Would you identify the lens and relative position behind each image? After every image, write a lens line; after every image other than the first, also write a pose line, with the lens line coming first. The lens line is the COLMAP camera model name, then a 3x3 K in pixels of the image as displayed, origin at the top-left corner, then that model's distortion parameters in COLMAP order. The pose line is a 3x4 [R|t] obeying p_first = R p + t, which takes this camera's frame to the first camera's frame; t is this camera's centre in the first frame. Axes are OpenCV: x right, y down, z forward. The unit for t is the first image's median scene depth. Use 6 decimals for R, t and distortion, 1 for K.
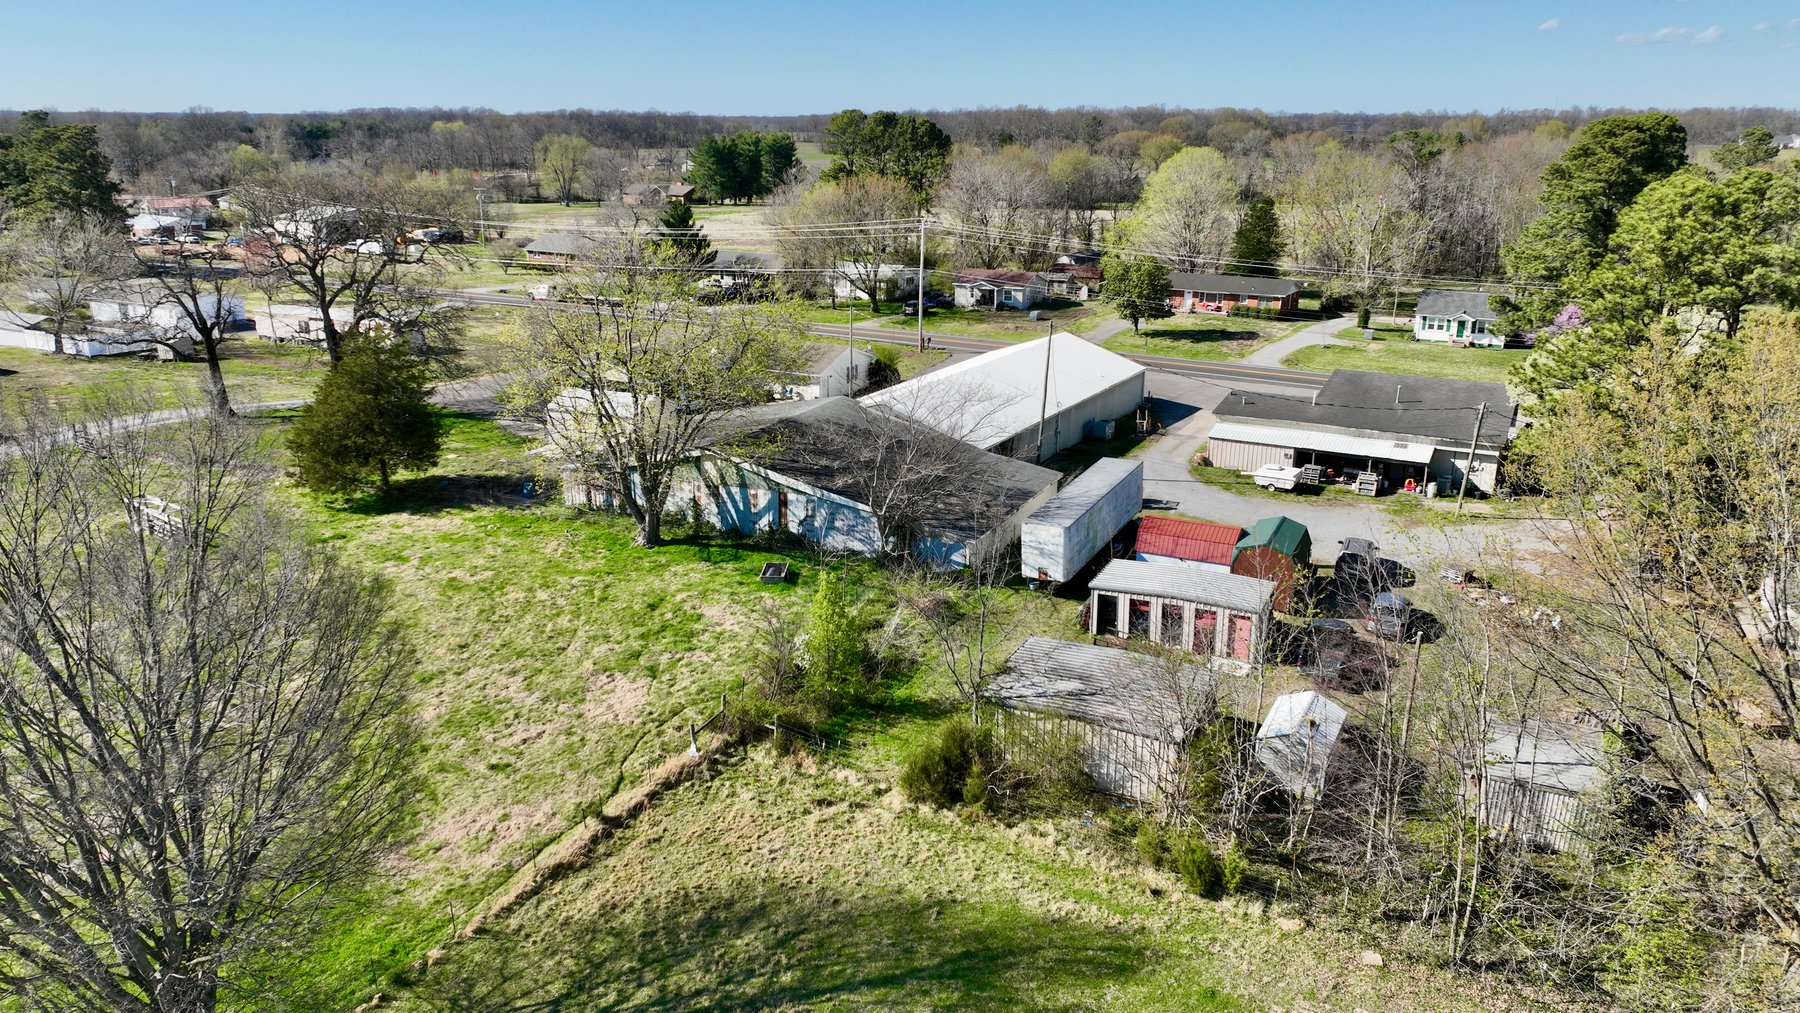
lens RADIAL K [[1259.9, 0, 909.3], [0, 1259.9, 512.1], [0, 0, 1]] dist [0.000135, 0.009002]
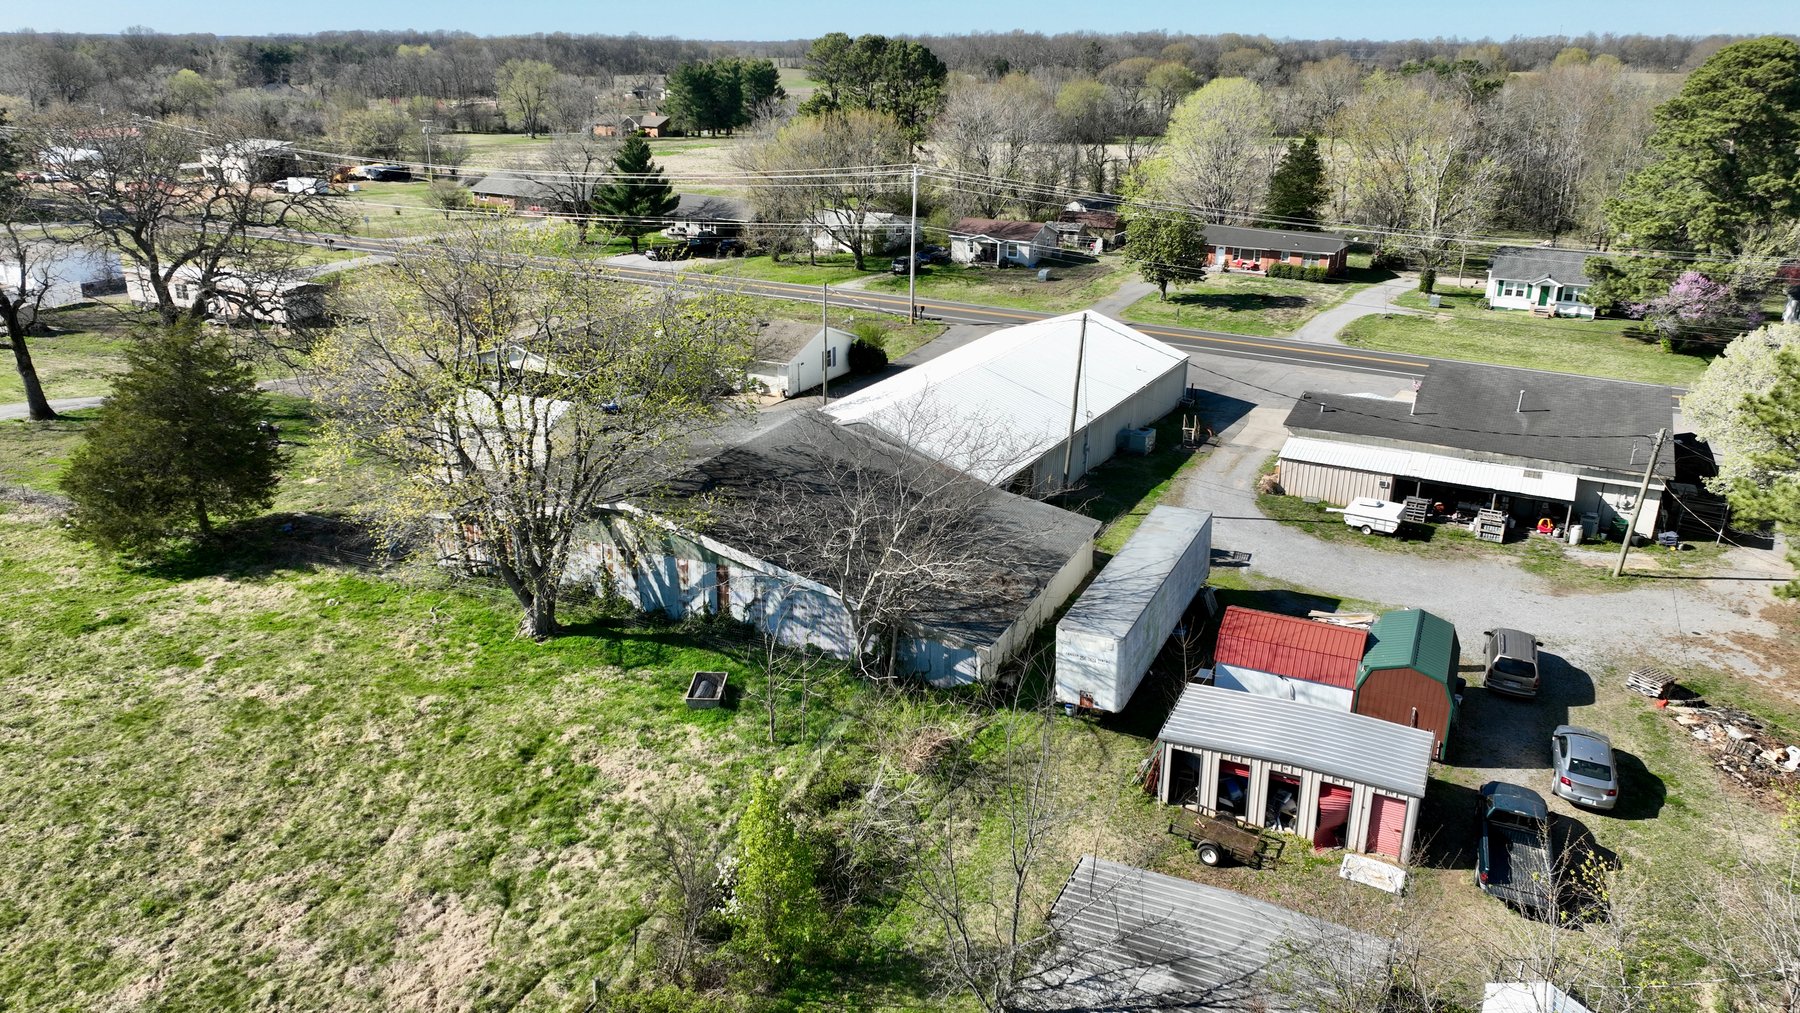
lens RADIAL K [[1259.9, 0, 909.3], [0, 1259.9, 512.1], [0, 0, 1]] dist [0.000135, 0.009002]
pose [[0.999973, 0.000809, 0.007259, 0.001468], [-0.001192, 0.998604, 0.052798, -0.068371], [-0.007207, -0.052806, 0.998579, 0.223980]]
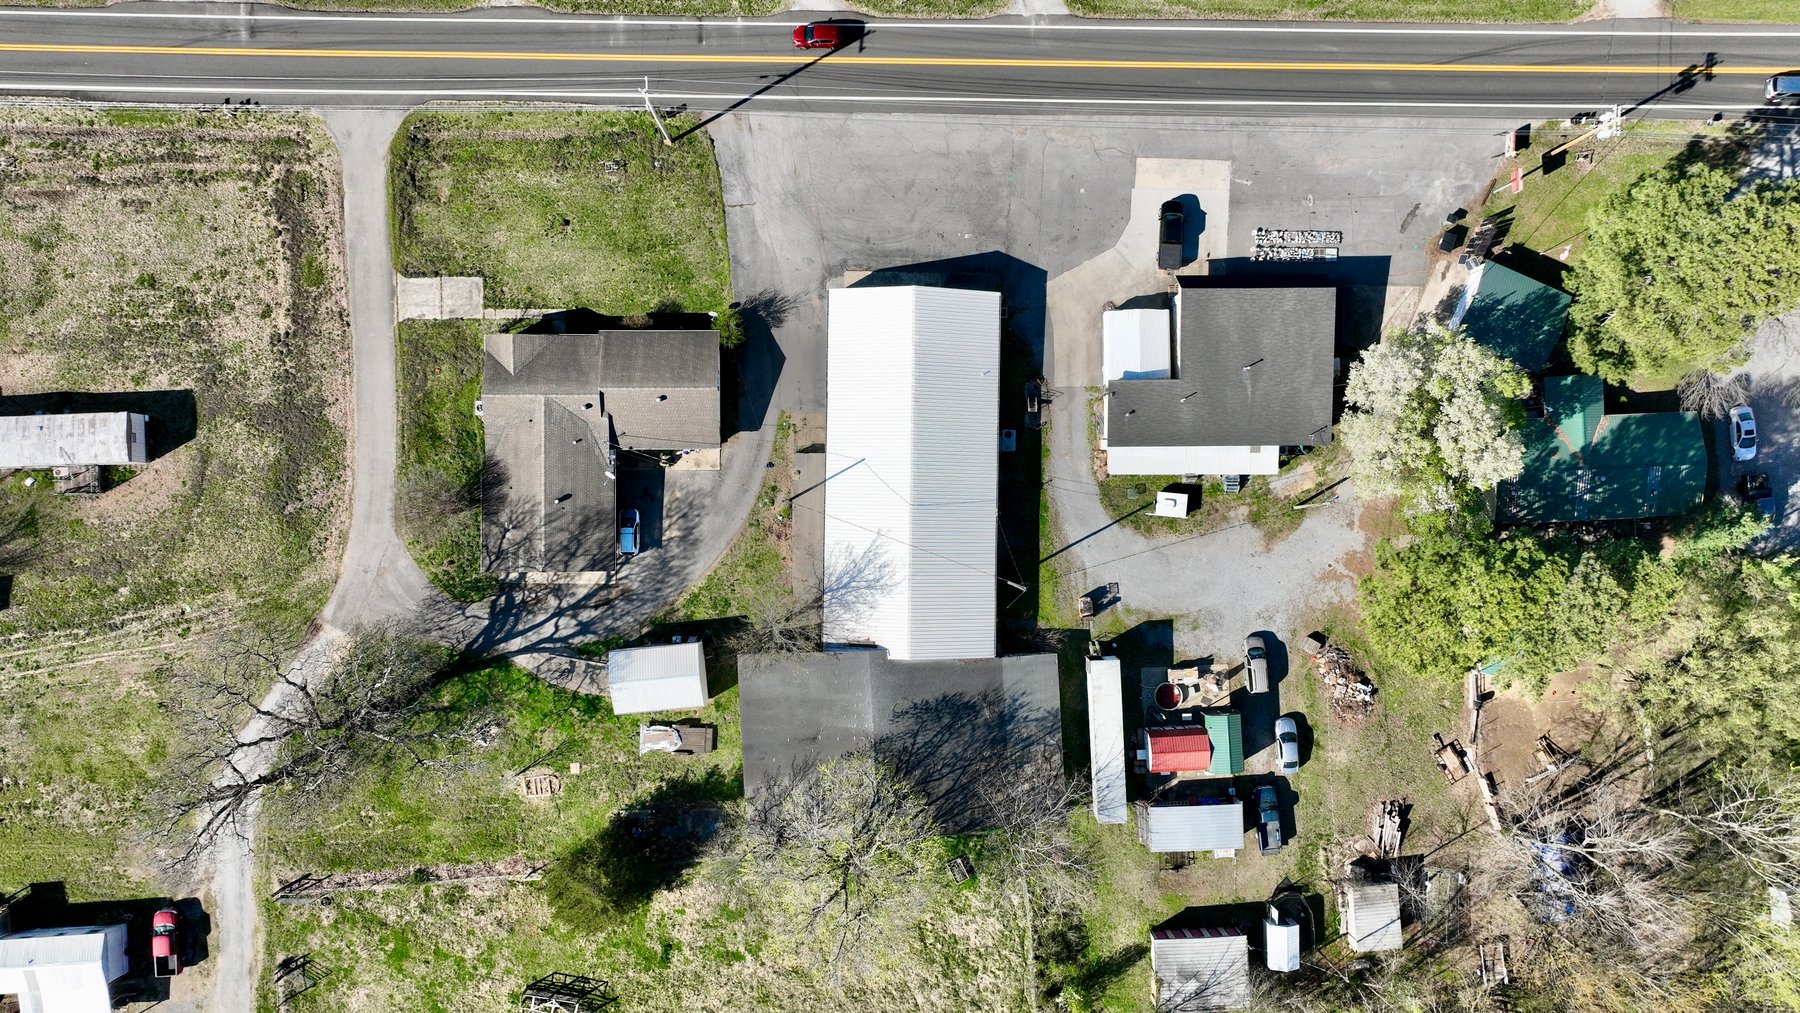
lens RADIAL K [[1259.9, 0, 909.3], [0, 1259.9, 512.1], [0, 0, 1]] dist [0.000135, 0.009002]
pose [[0.879493, -0.475767, 0.011707, 0.032610], [0.134030, 0.271217, 0.953141, -1.280413], [-0.456648, -0.836712, 0.302300, 0.702669]]
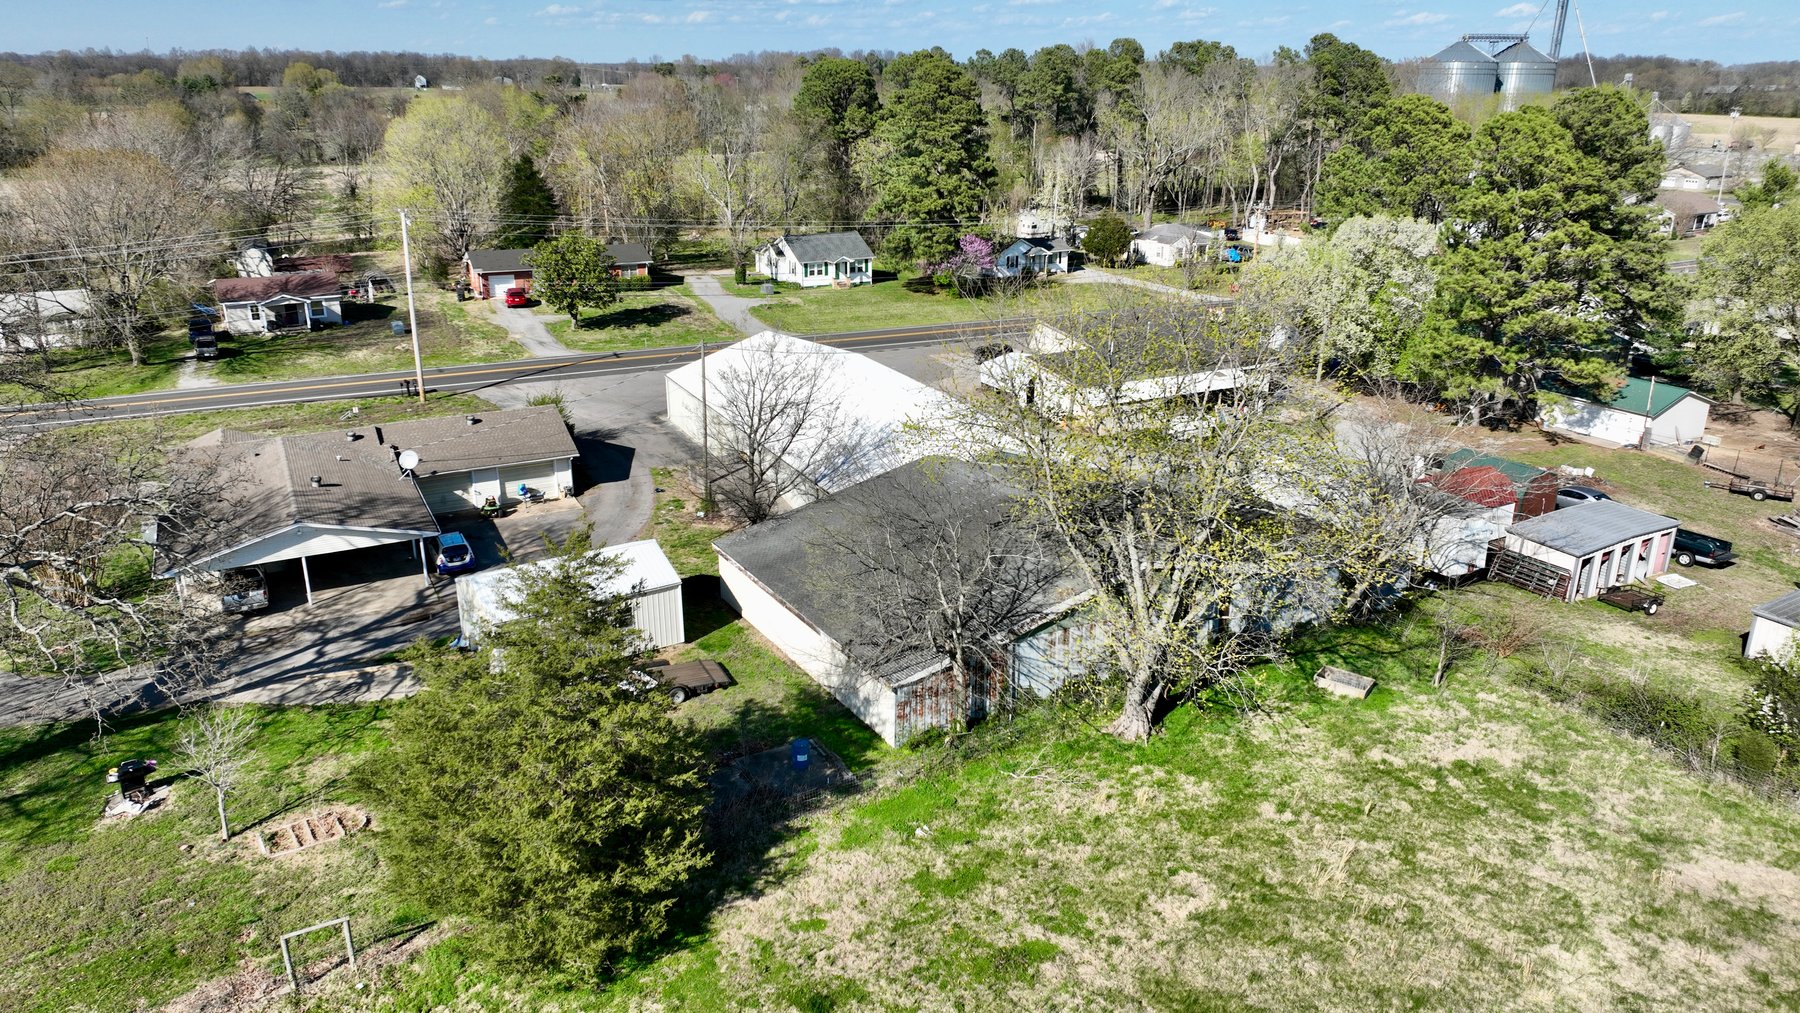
lens RADIAL K [[1259.9, 0, 909.3], [0, 1259.9, 512.1], [0, 0, 1]] dist [0.000135, 0.009002]
pose [[0.554831, -0.276464, 0.784685, -0.614328], [0.243205, 0.955870, 0.164813, -0.178446], [-0.795622, 0.099396, 0.597584, 0.570934]]
